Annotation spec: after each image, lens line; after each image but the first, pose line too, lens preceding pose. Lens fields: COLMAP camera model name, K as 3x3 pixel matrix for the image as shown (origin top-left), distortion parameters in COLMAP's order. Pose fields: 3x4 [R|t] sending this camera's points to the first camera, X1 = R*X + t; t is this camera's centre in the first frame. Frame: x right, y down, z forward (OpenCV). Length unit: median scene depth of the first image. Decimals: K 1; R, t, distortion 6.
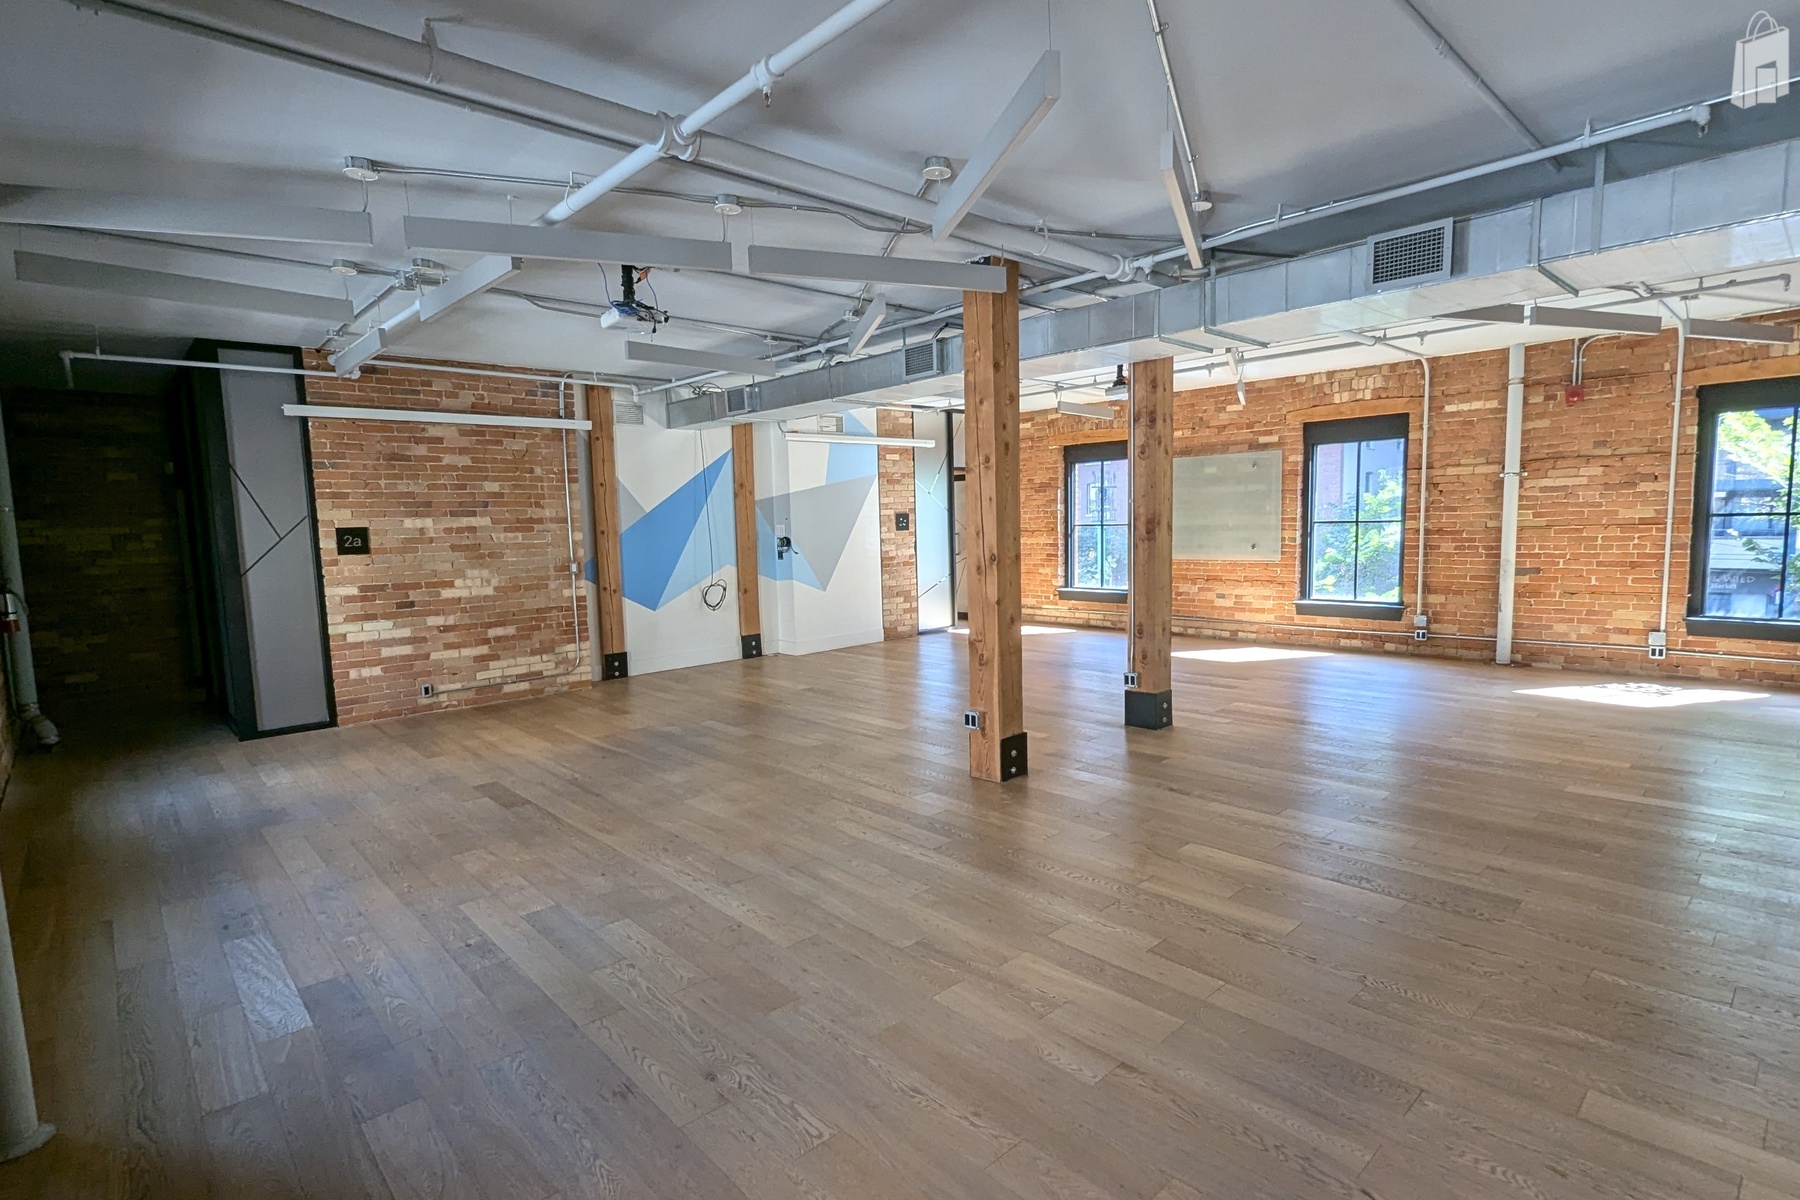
lens RADIAL K [[885.9, 0, 901.4], [0, 885.9, 612.0], [0, 0, 1]] dist [0.003059, -0.000349]
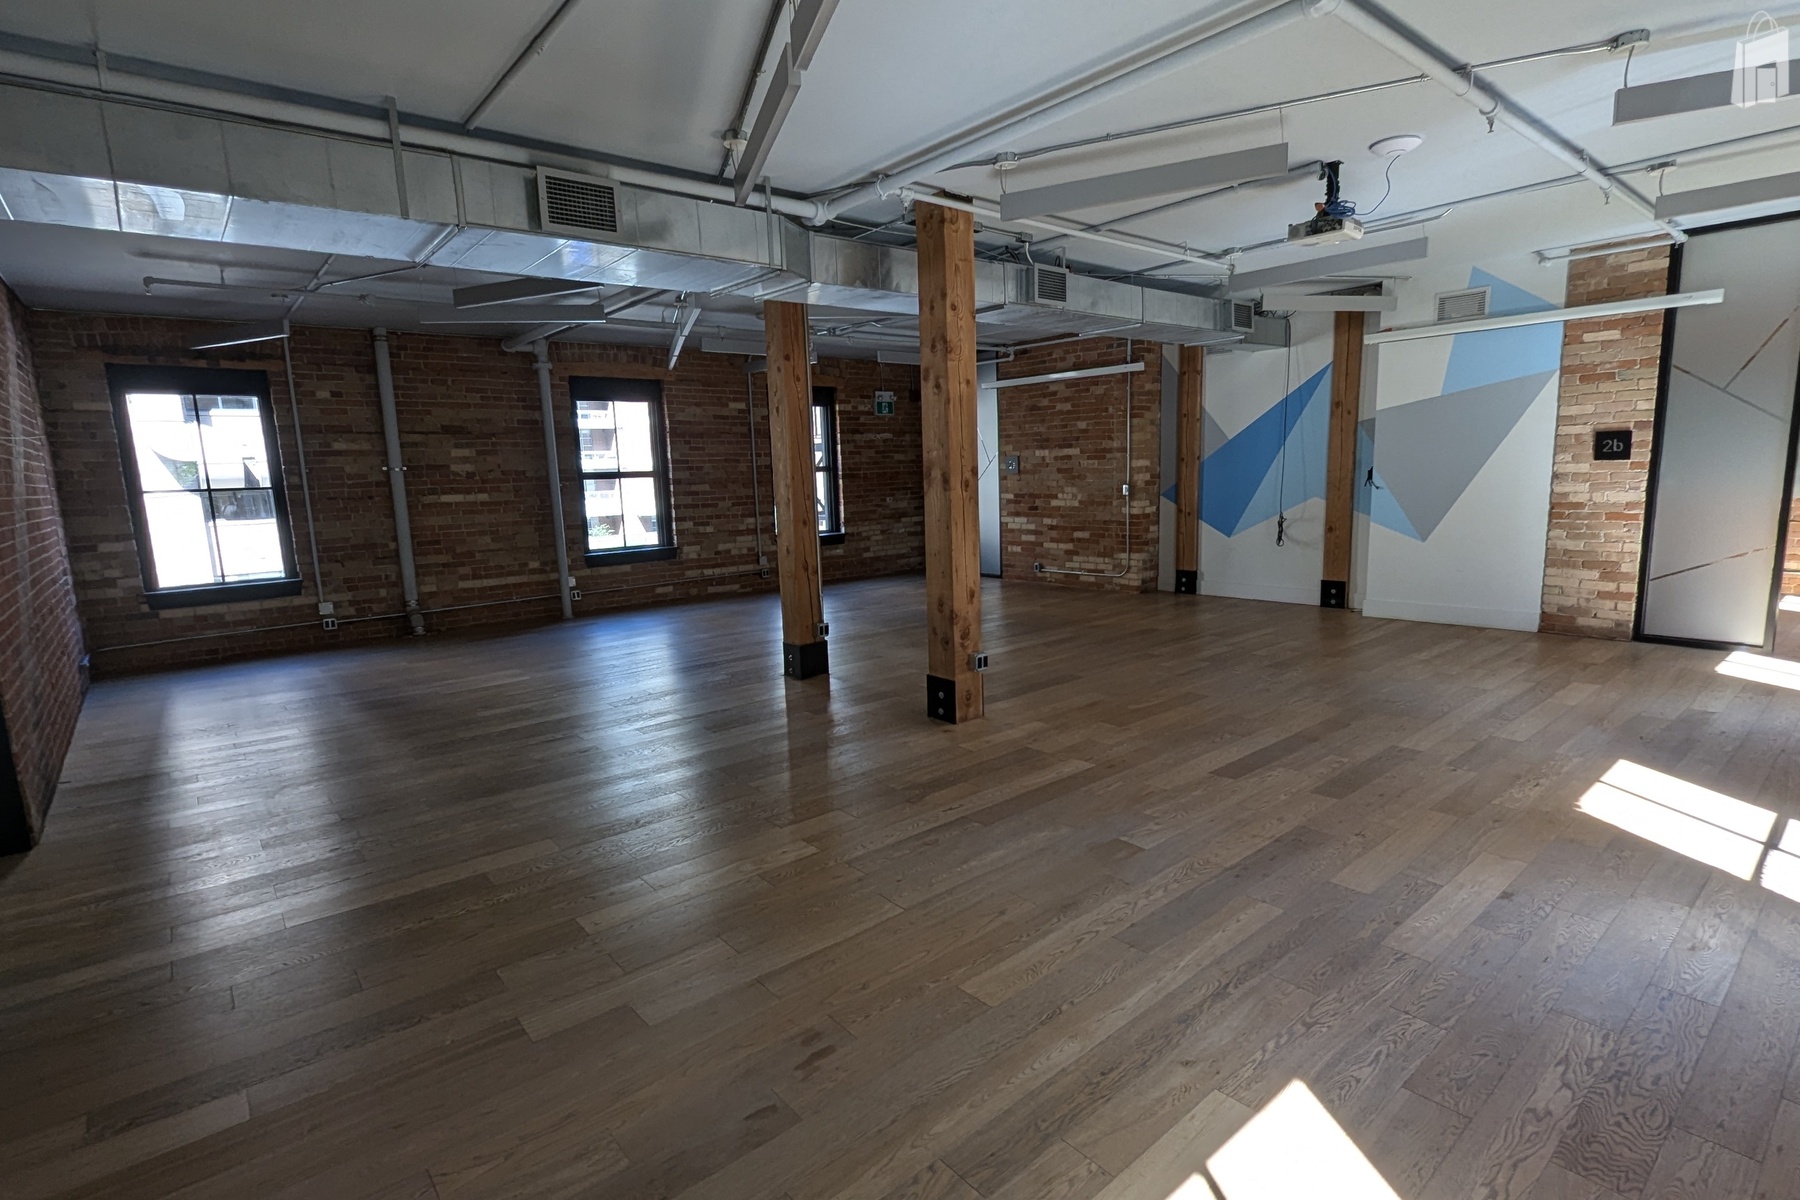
lens RADIAL K [[885.9, 0, 873.1], [0, 885.9, 606.6], [0, 0, 1]] dist [0.003059, -0.000349]
pose [[-0.064978, 0.187330, -0.980146, 0.888051], [-0.068667, 0.979054, 0.191674, -0.105449], [0.995521, 0.079758, -0.050753, 0.761401]]
